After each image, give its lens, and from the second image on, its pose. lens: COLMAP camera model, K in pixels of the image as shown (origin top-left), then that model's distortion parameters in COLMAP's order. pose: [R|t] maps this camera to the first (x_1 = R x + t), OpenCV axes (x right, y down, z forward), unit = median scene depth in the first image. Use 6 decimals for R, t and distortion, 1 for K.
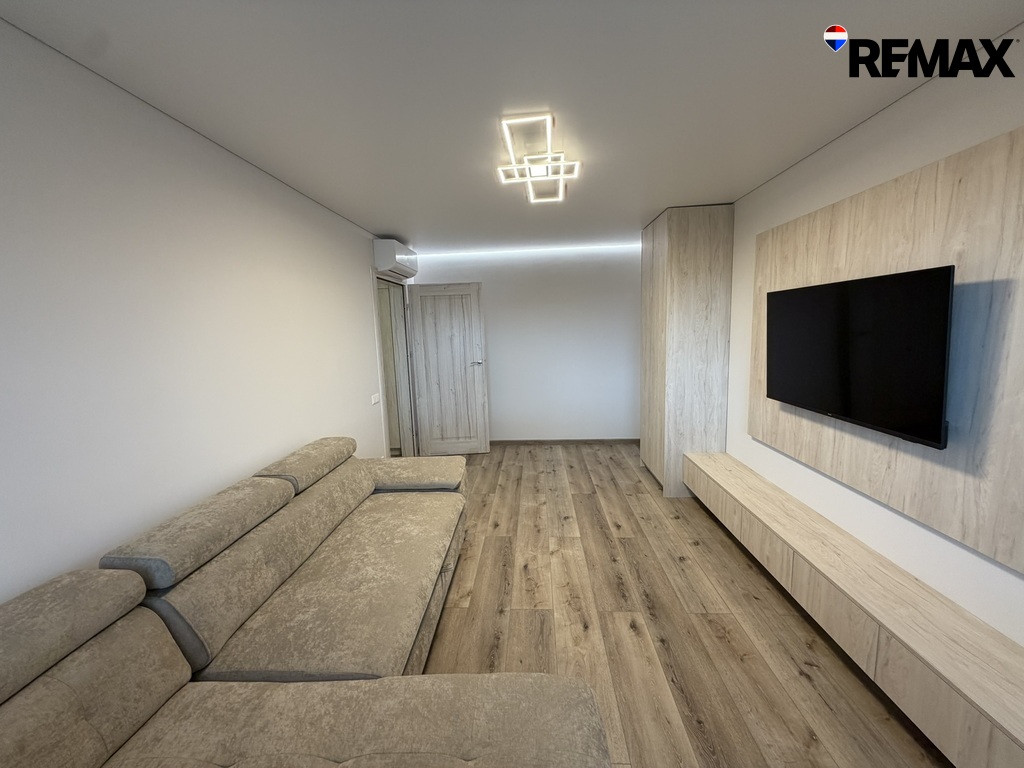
lens RADIAL K [[405.3, 0, 511.1], [0, 405.3, 384.1], [0, 0, 1]] dist [-0.003051, -0.000024]
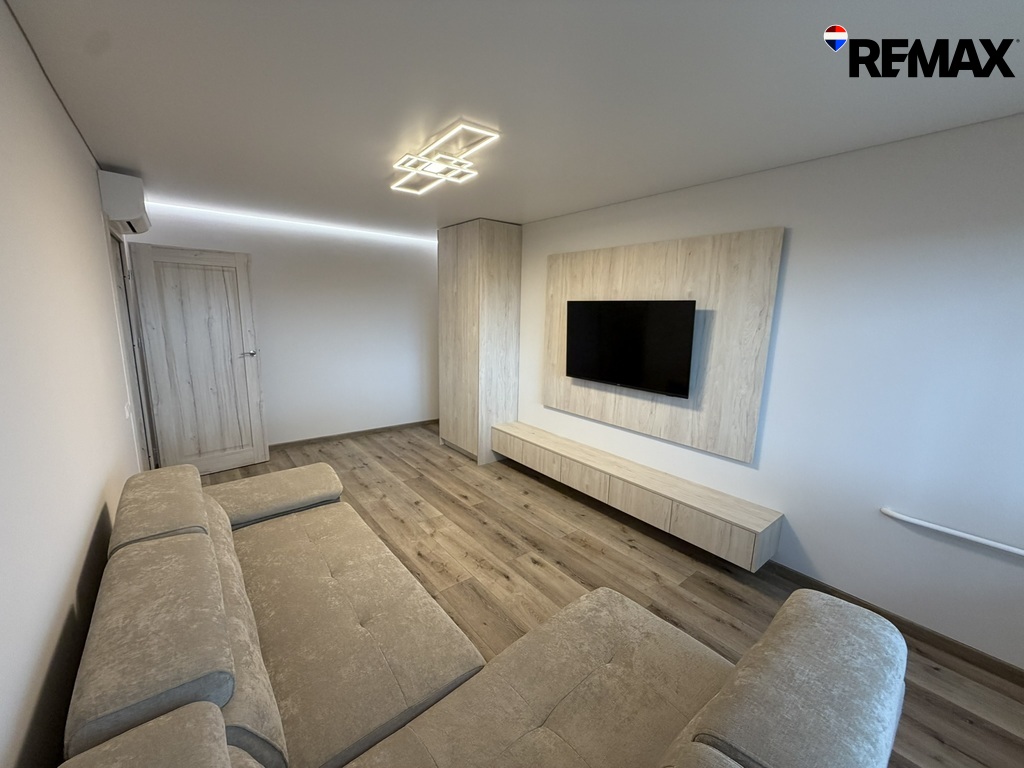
lens RADIAL K [[405.3, 0, 508.8], [0, 405.3, 384.0], [0, 0, 1]] dist [-0.003051, -0.000024]
pose [[0.742237, -0.069630, 0.666510, -0.465967], [0.044052, 0.997506, 0.055152, -0.026191], [-0.668688, -0.011574, 0.743453, 0.097213]]
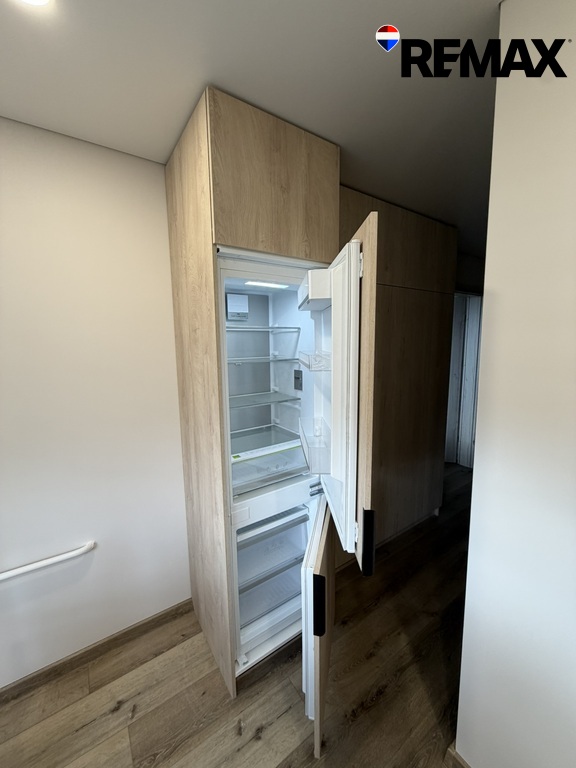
lens RADIAL K [[303.9, 0, 287.6], [0, 303.9, 383.8], [0, 0, 1]] dist [-0.003051, -0.000024]
pose [[0.603029, 0.133682, -0.786438, 1.056935], [-0.118933, 0.989906, 0.077071, -0.166562], [0.788803, 0.047057, 0.612842, 0.574443]]
